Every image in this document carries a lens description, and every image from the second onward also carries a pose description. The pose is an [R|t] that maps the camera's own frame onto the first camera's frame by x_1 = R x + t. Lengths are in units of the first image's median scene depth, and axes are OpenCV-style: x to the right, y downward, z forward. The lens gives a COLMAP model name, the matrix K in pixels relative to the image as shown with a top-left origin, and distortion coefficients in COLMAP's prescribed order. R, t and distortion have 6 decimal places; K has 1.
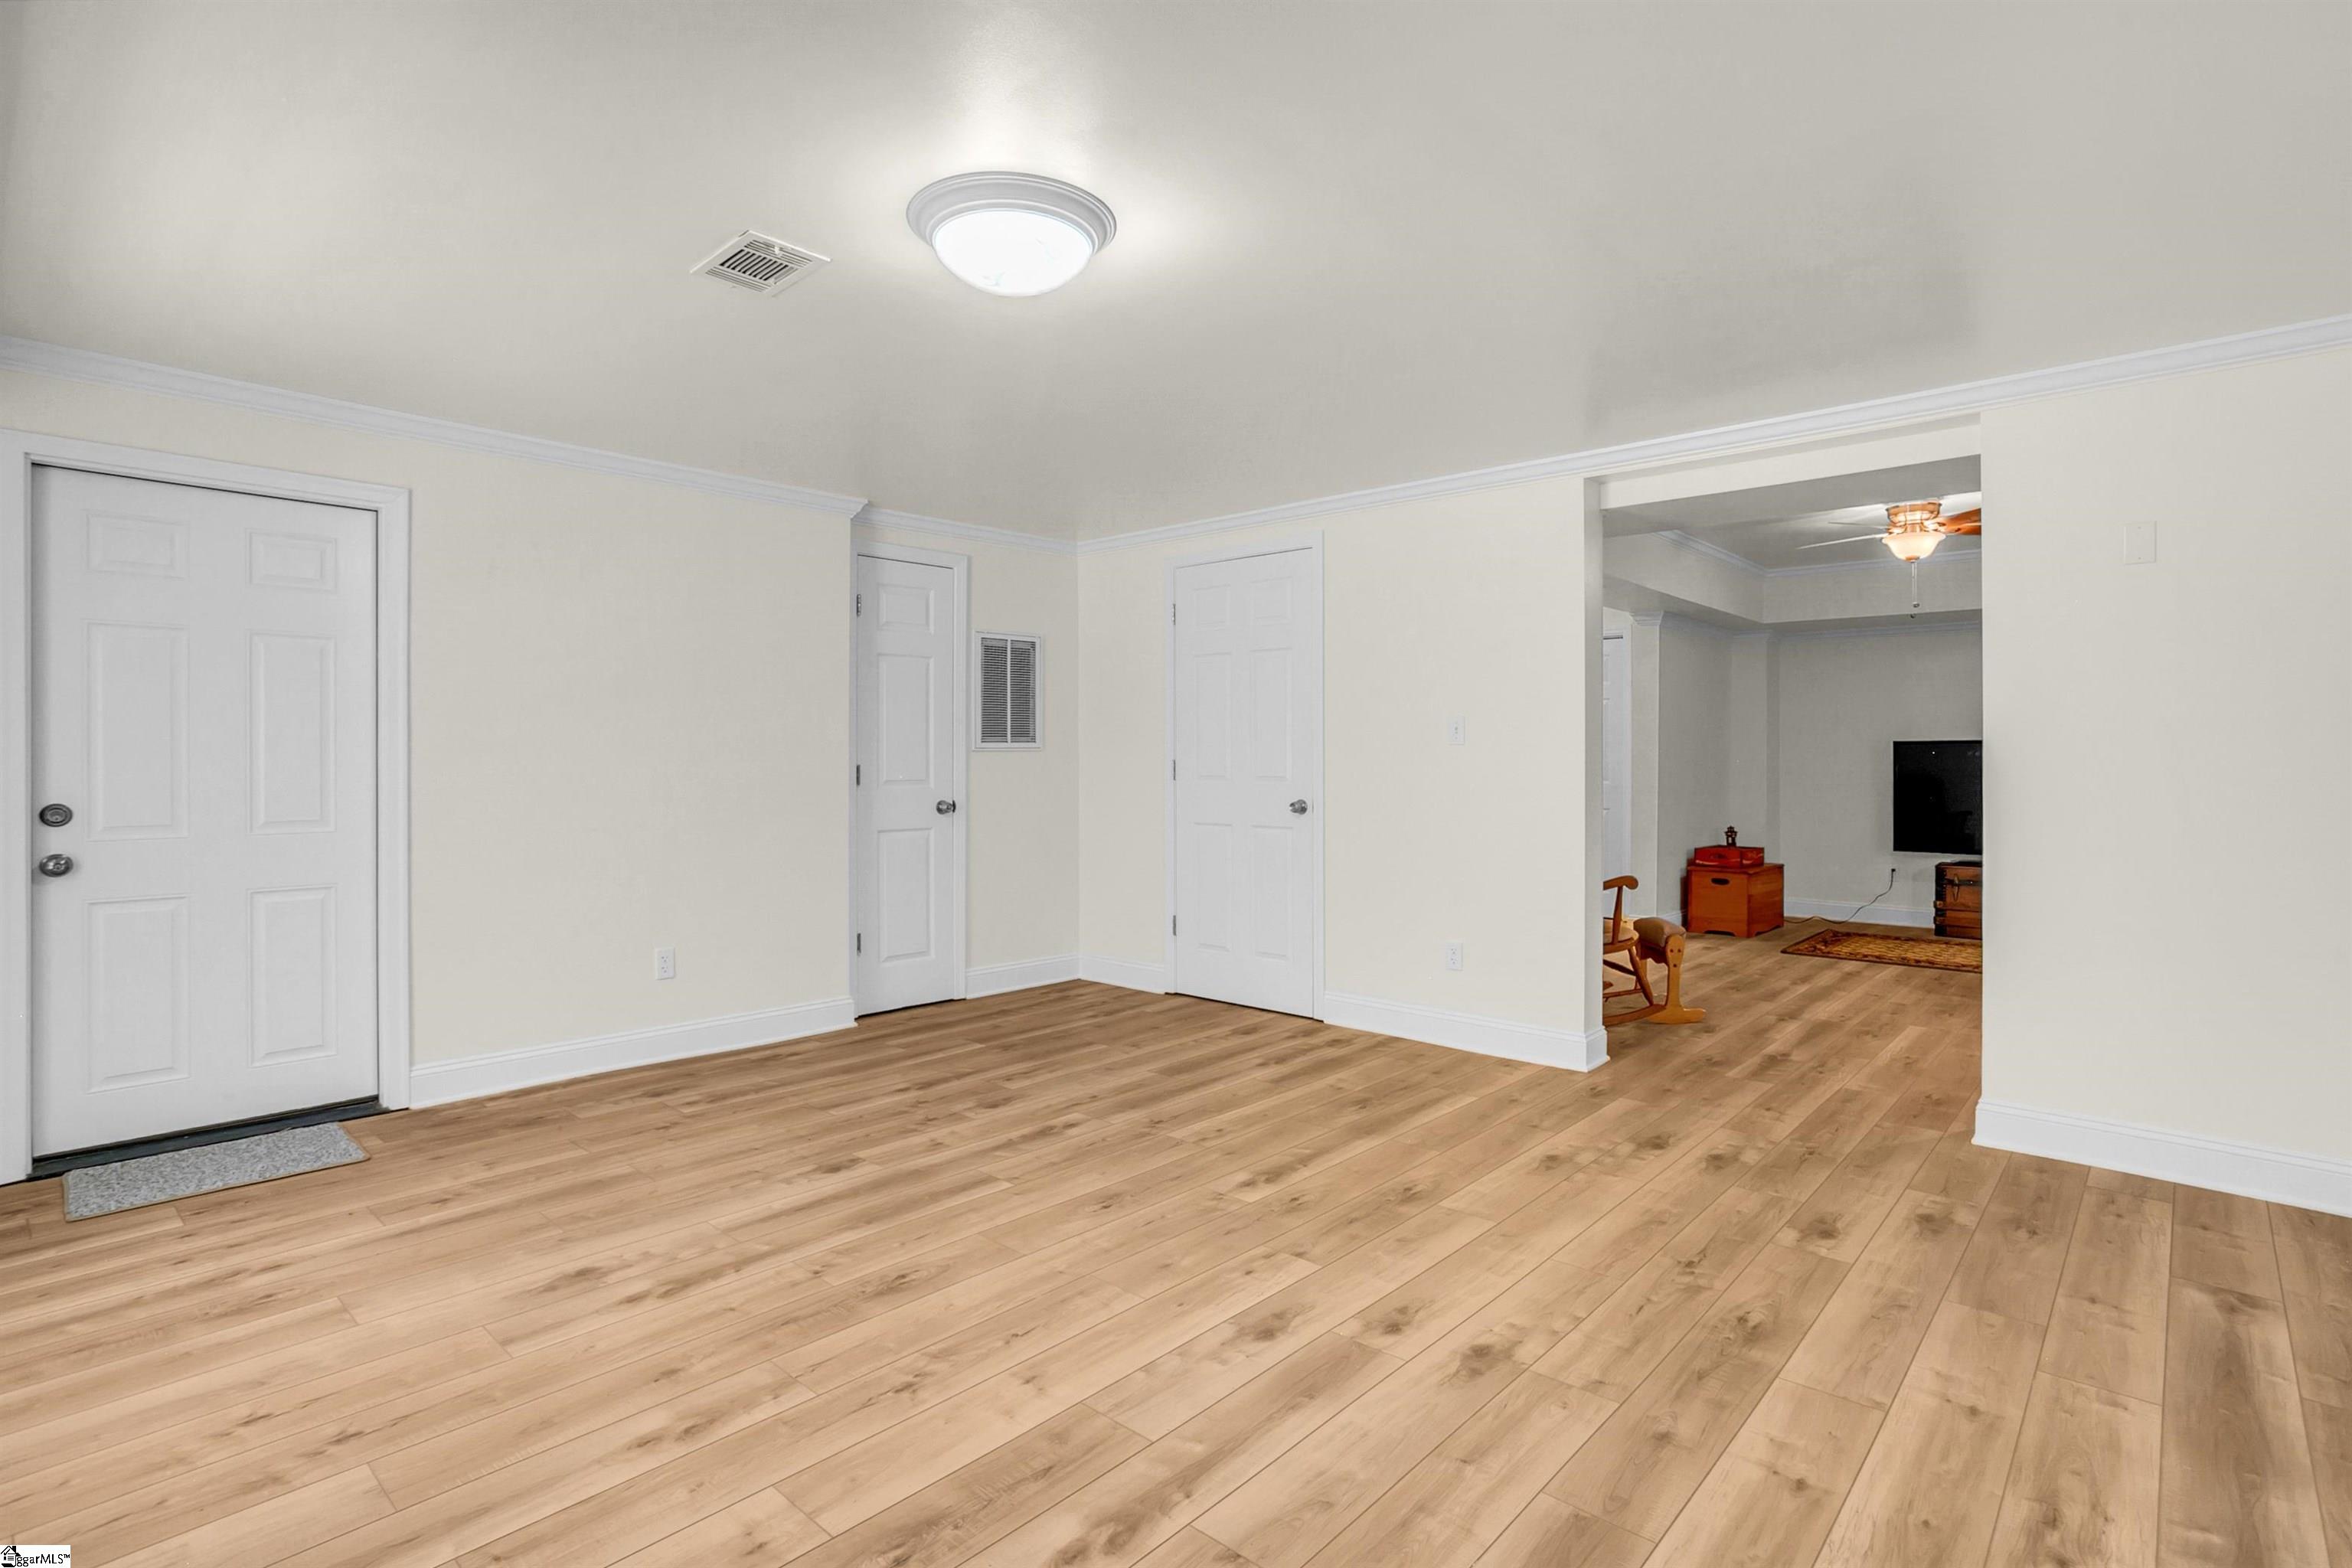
lens RADIAL K [[1144.7, 0, 1224.1], [0, 1144.7, 776.3], [0, 0, 1]] dist [-0.042772, 0.008683]
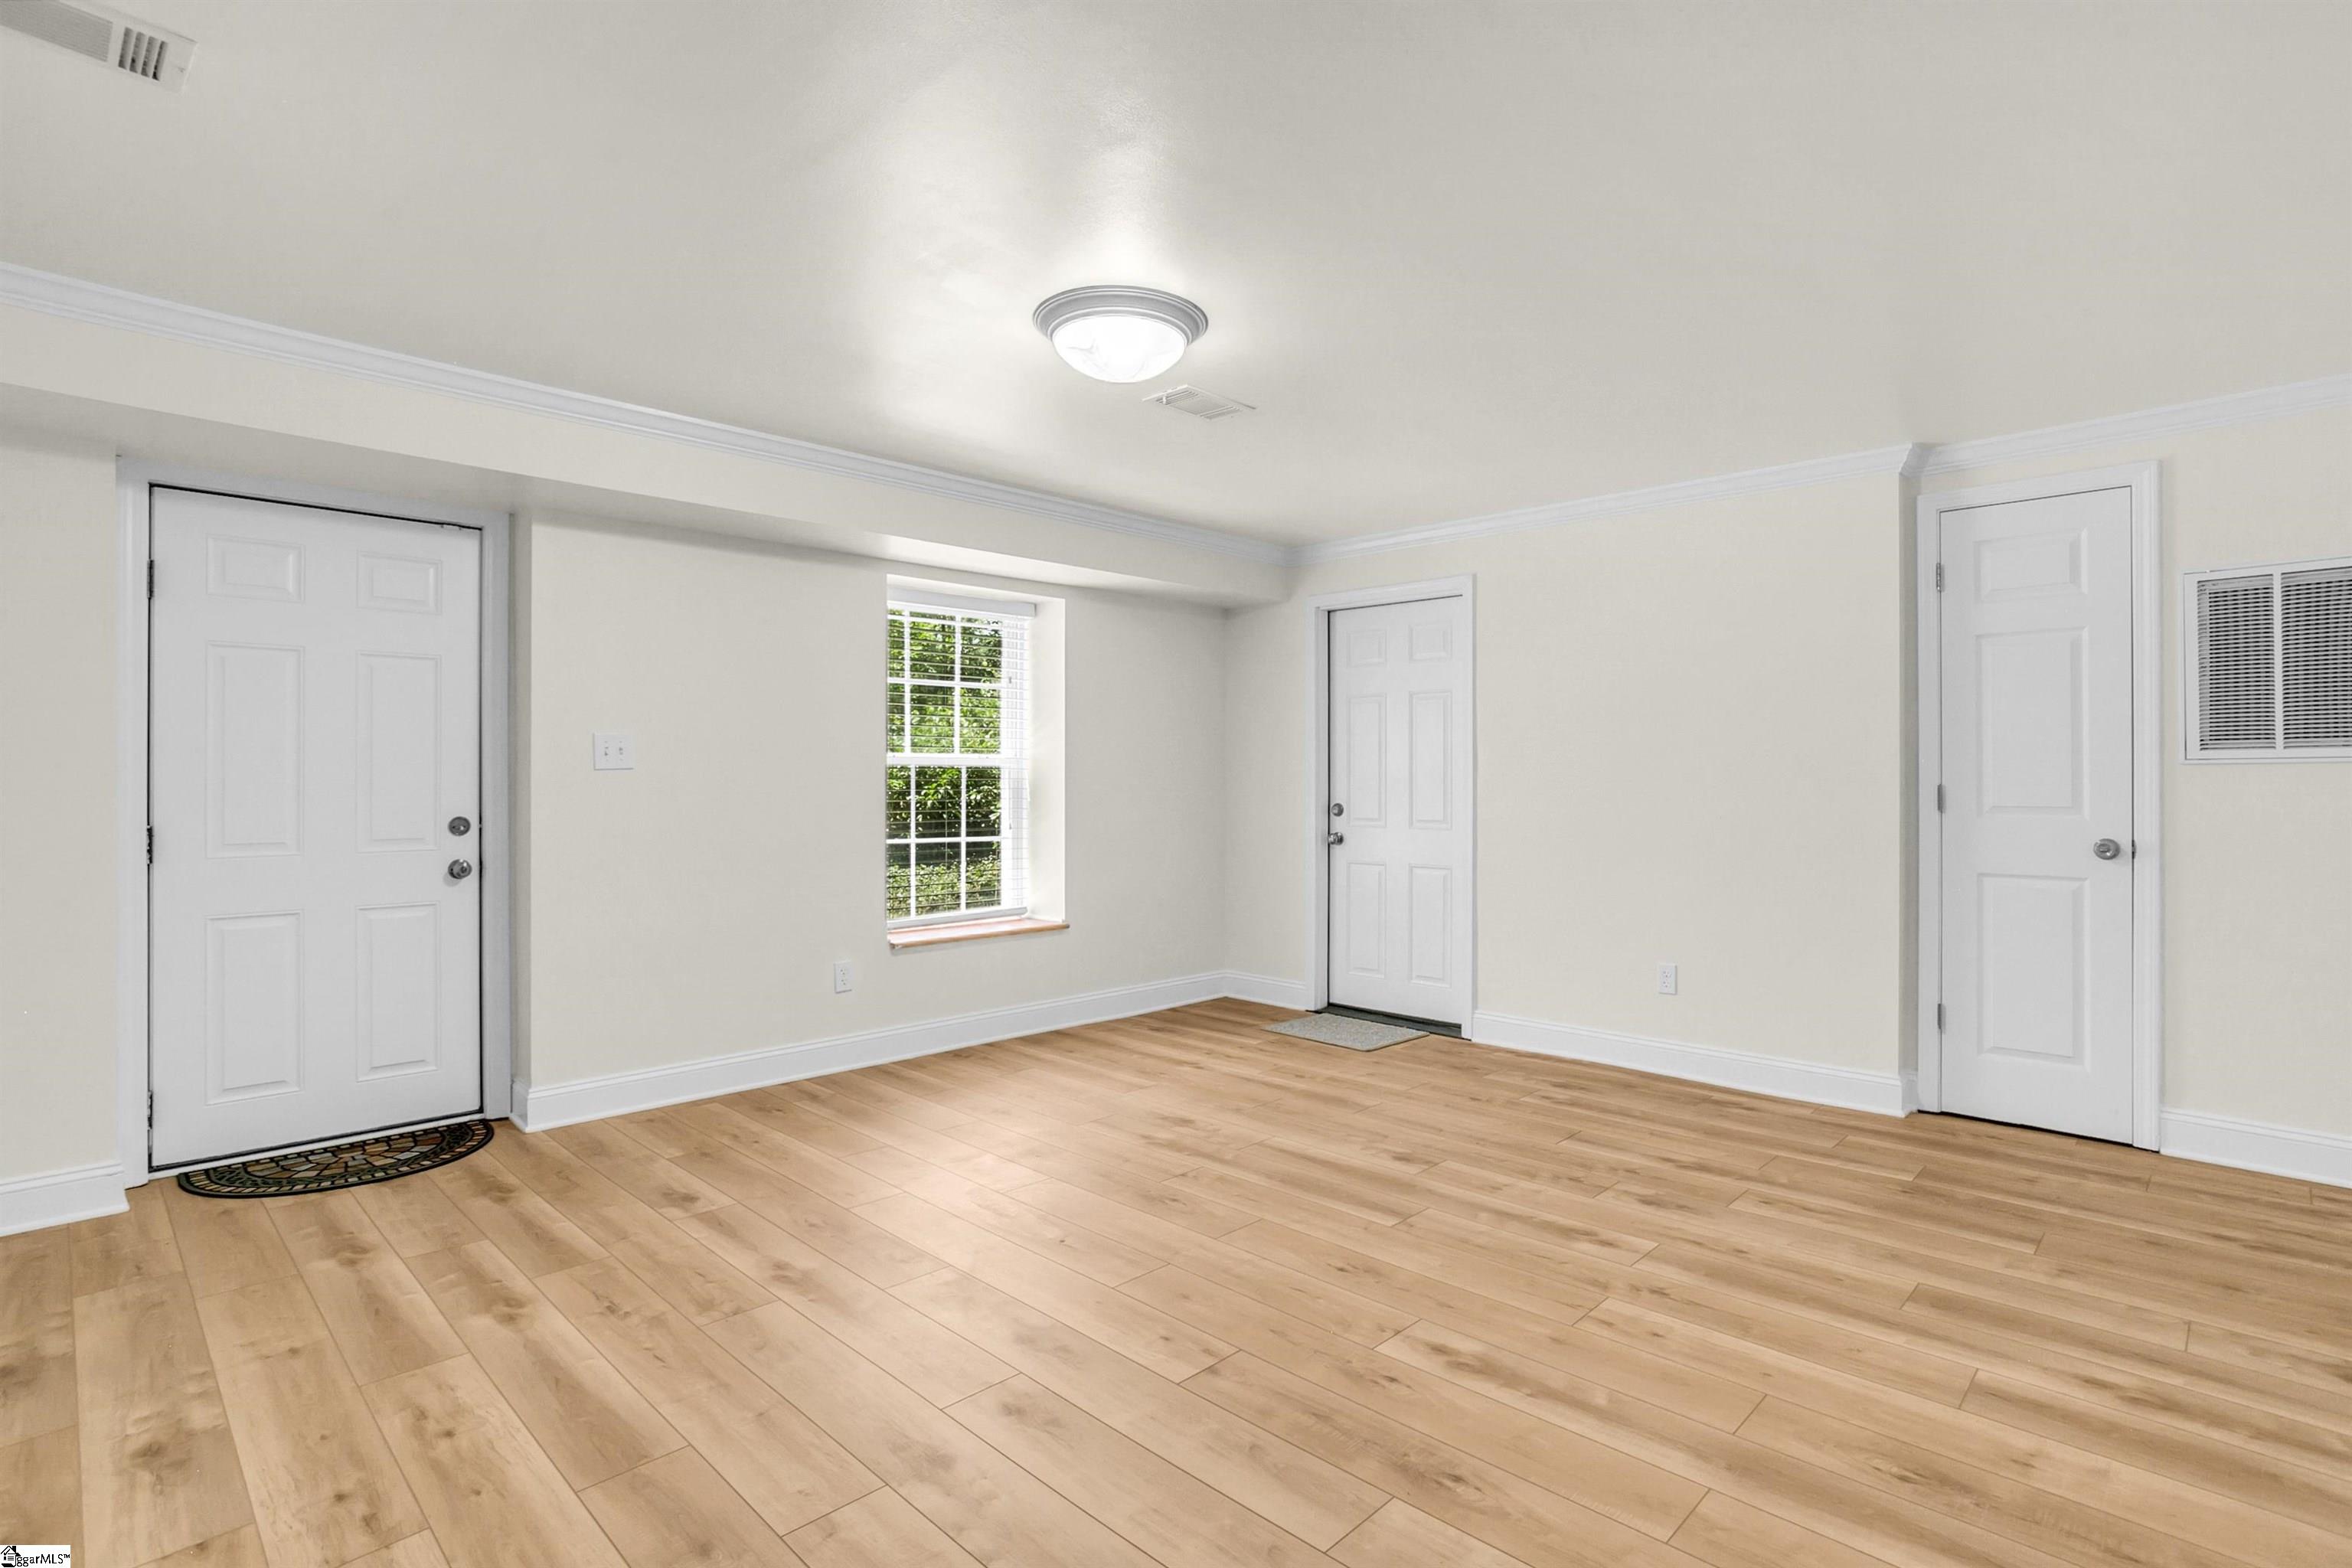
lens RADIAL K [[1144.7, 0, 1183.0], [0, 1144.7, 781.6], [0, 0, 1]] dist [-0.042772, 0.008683]
pose [[-0.058300, 0.001094, -0.998298, 0.670420], [-0.013746, 0.999904, 0.001898, -0.008472], [0.998204, 0.013833, -0.058280, 0.766256]]
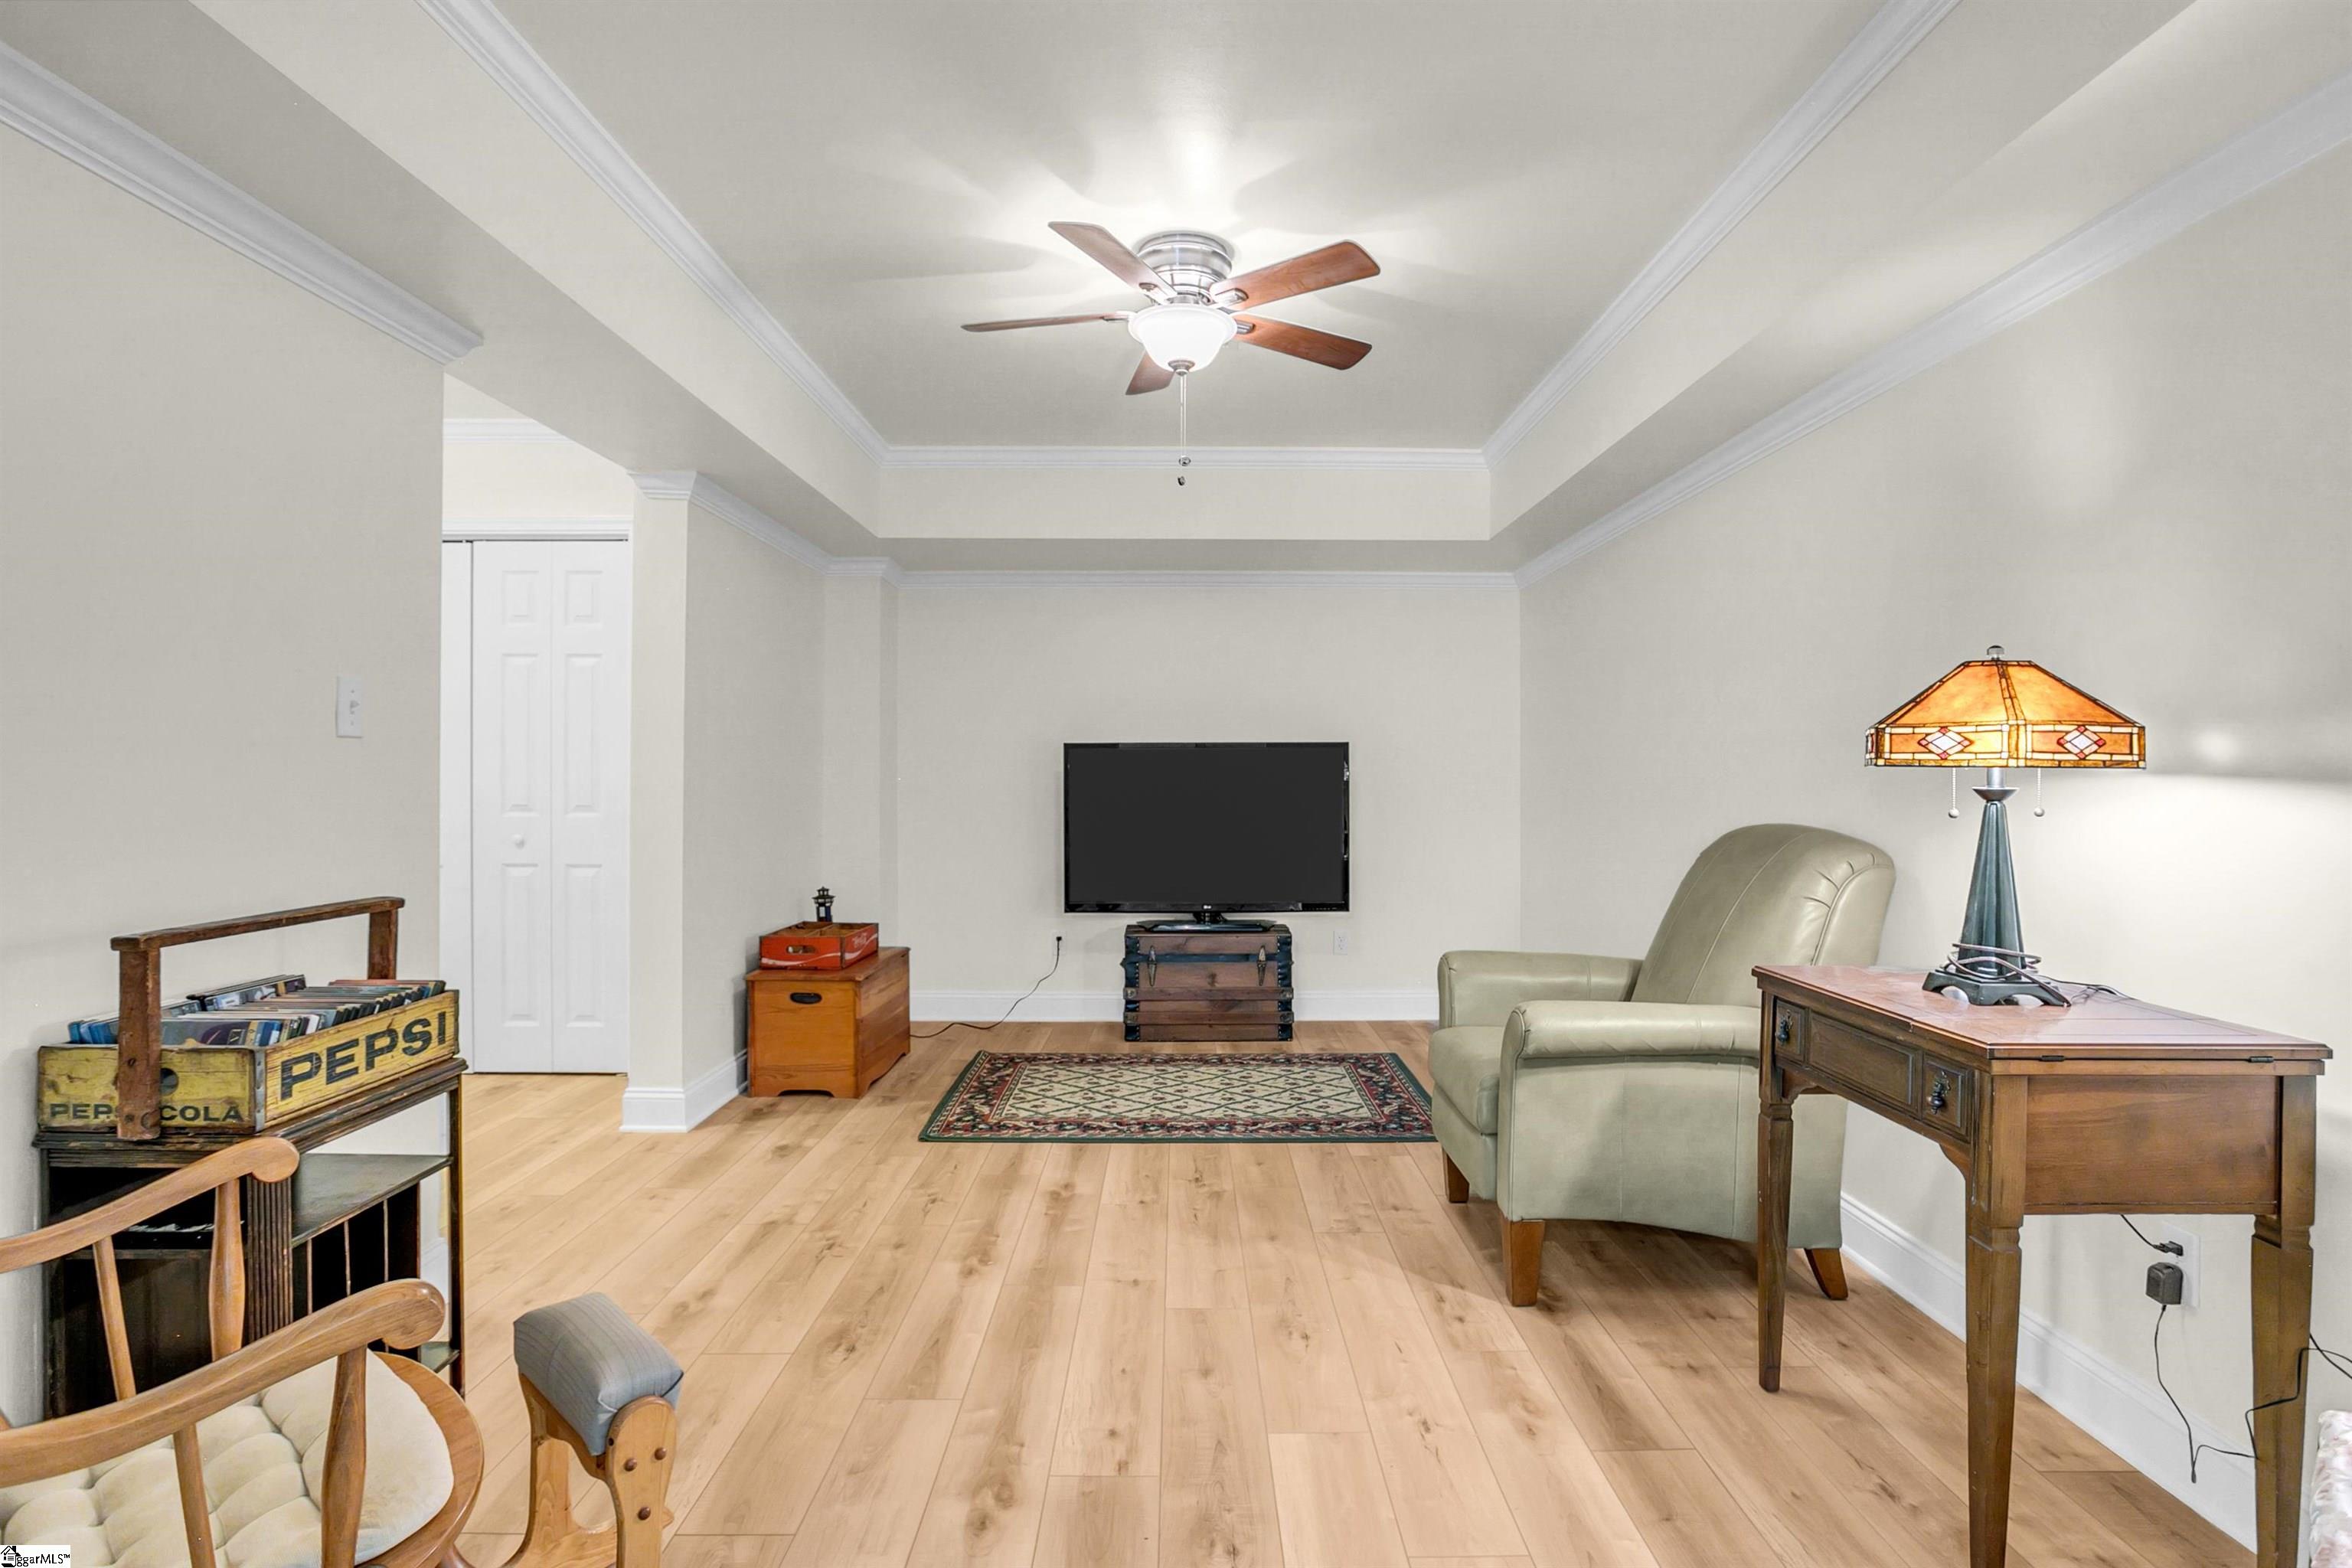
lens RADIAL K [[1144.7, 0, 1192.1], [0, 1144.7, 775.4], [0, 0, 1]] dist [-0.042772, 0.008683]
pose [[0.743637, 0.004098, 0.668571, 0.447071], [0.008021, 0.999855, -0.015049, -0.008608], [-0.668535, 0.016554, 0.743496, 0.999728]]
